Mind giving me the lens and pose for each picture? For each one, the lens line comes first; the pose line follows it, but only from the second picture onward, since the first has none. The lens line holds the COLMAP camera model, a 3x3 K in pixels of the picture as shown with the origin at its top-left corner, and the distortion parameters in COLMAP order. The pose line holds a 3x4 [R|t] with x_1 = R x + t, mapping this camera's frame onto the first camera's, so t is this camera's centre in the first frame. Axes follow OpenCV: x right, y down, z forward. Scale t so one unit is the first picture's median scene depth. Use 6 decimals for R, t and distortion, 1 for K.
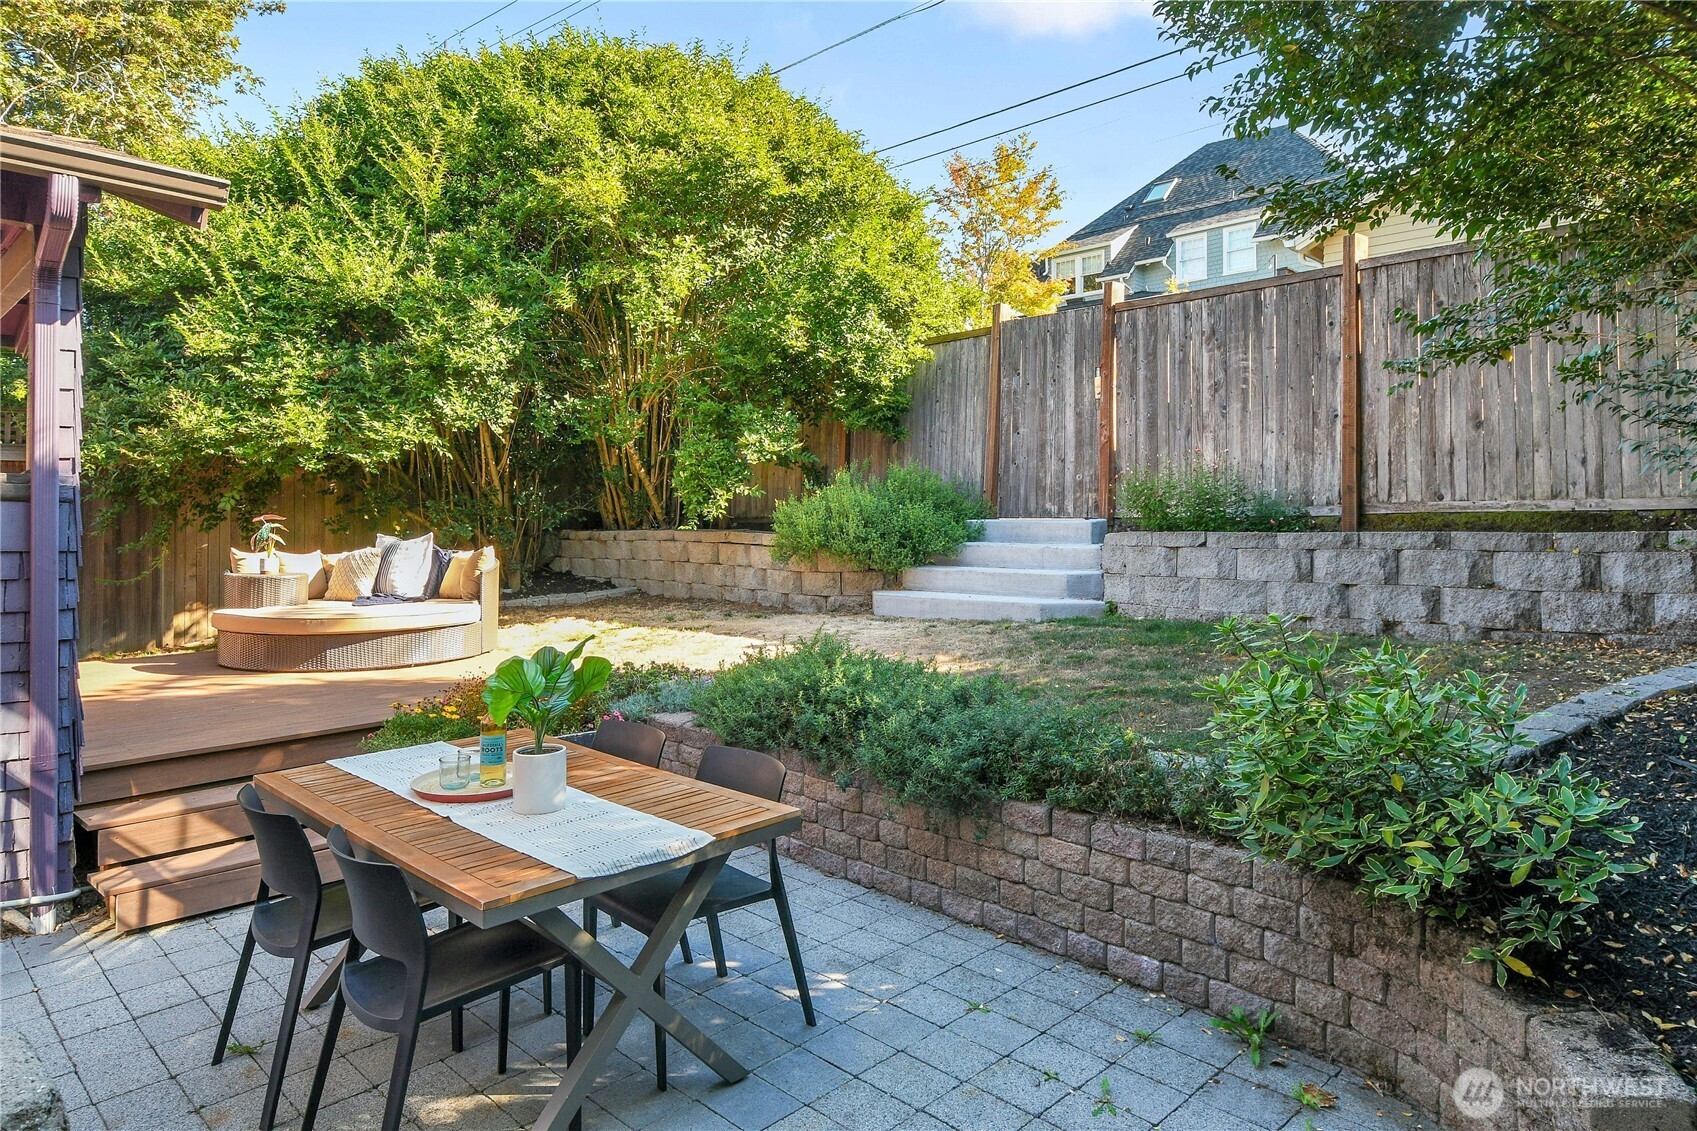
lens RADIAL K [[1006.8, 0, 850.5], [0, 1006.8, 533.3], [0, 0, 1]] dist [-0.001655, -0.001006]
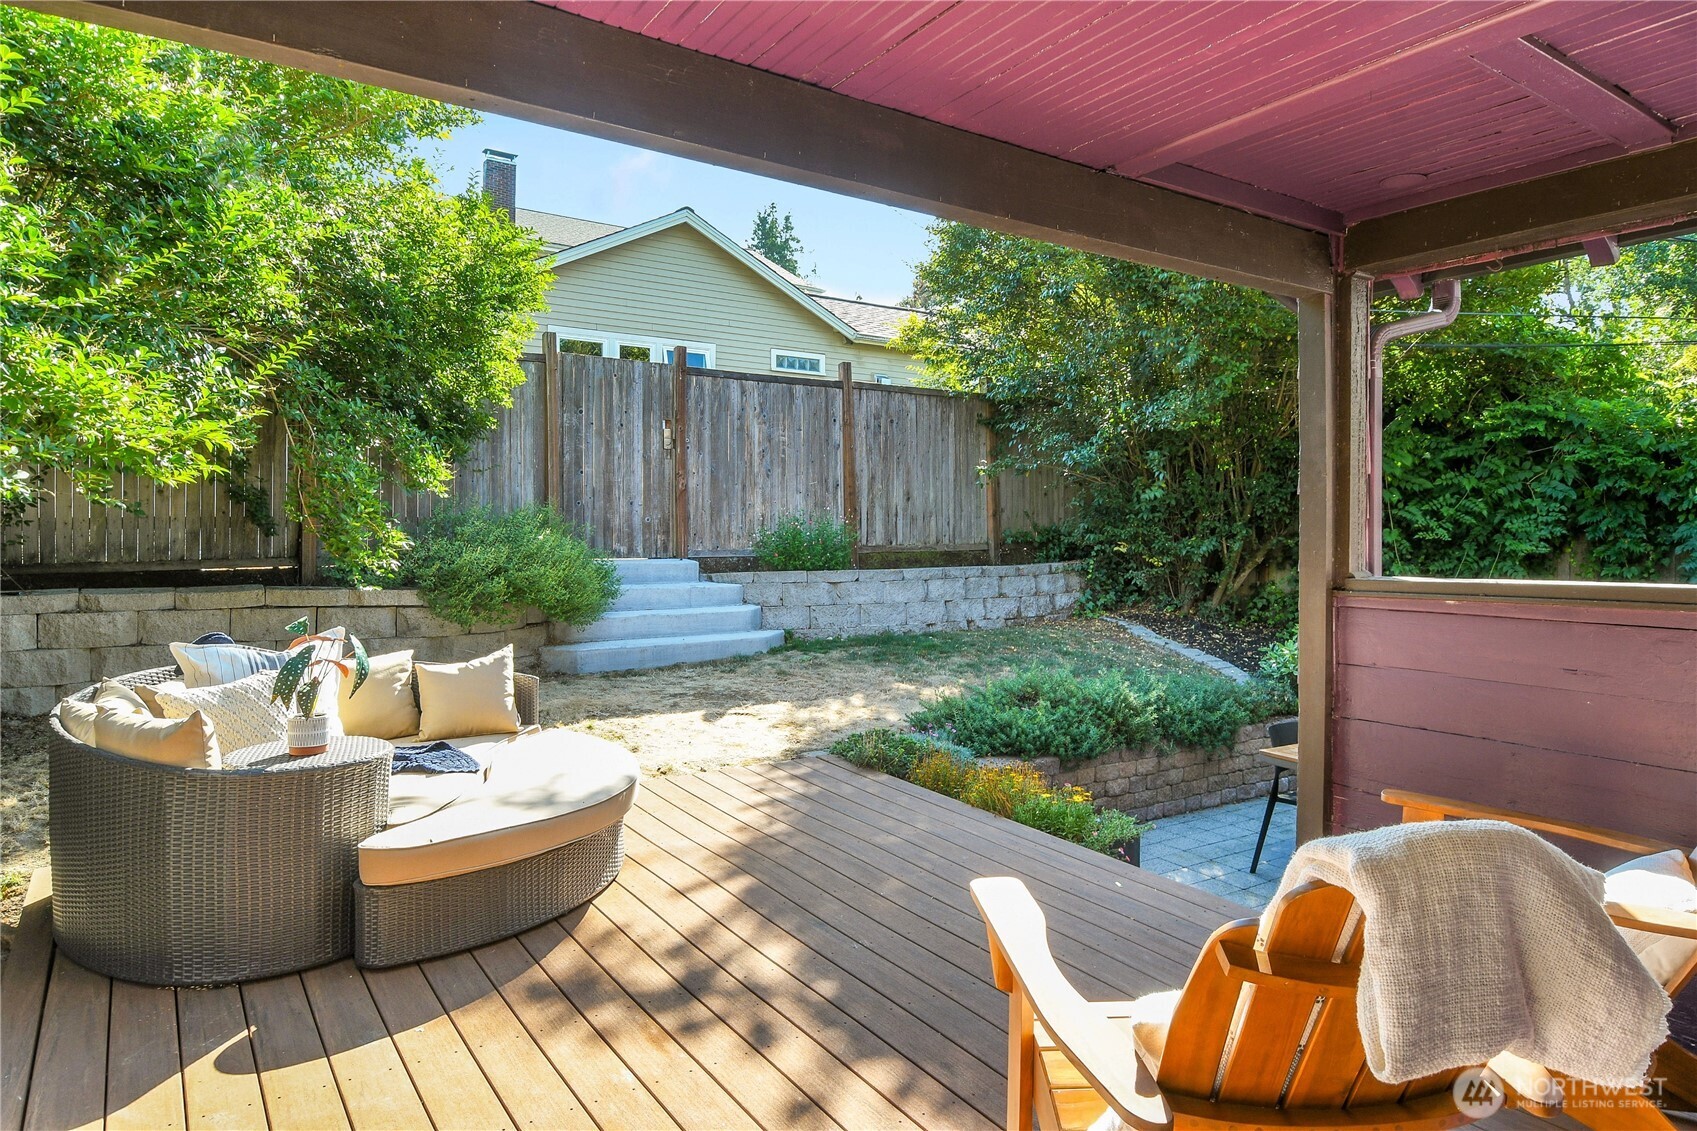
lens RADIAL K [[1006.8, 0, 850.5], [0, 1006.8, 533.3], [0, 0, 1]] dist [-0.001655, -0.001006]
pose [[0.229194, -0.003849, 0.973373, -0.841036], [0.006176, 0.999978, 0.002500, -0.046911], [-0.973361, 0.005439, 0.229212, 0.599050]]
